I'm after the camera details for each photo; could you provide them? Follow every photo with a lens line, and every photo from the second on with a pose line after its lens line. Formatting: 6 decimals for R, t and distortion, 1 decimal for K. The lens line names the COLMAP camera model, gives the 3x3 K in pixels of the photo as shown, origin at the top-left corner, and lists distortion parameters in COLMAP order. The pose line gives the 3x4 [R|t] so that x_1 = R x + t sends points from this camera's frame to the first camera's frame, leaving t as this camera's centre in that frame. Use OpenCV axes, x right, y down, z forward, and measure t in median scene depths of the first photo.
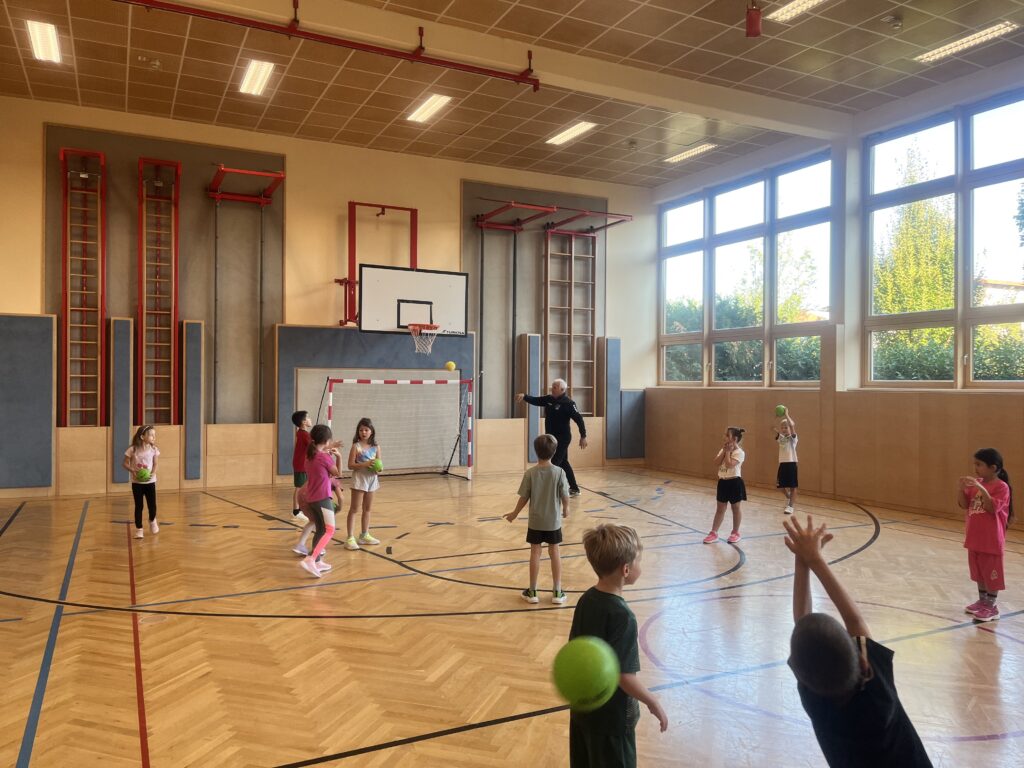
lens RADIAL K [[764.4, 0, 507.0], [0, 764.4, 386.0], [0, 0, 1]] dist [0.005771, -0.032314]
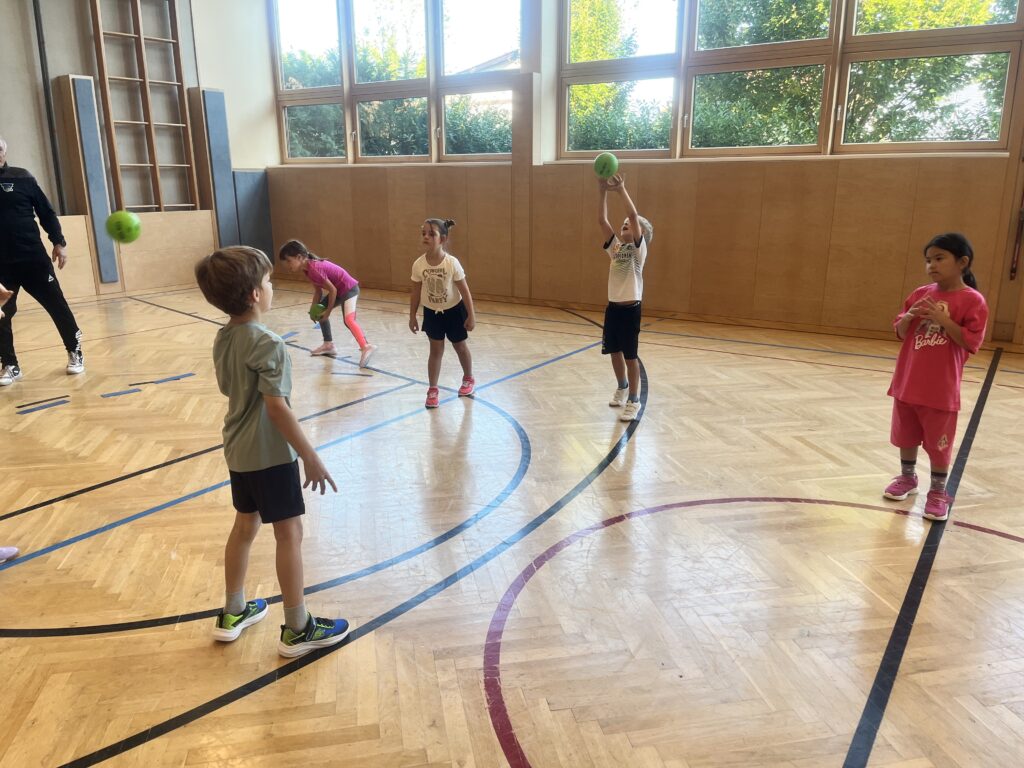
lens RADIAL K [[805.5, 0, 507.7], [0, 805.5, 395.3], [0, 0, 1]] dist [0.056872, -0.065018]
pose [[0.879874, -0.137359, 0.454923, 0.003176], [0.012117, 0.963487, 0.267479, 0.009105], [-0.475053, -0.229836, 0.849412, 0.209318]]
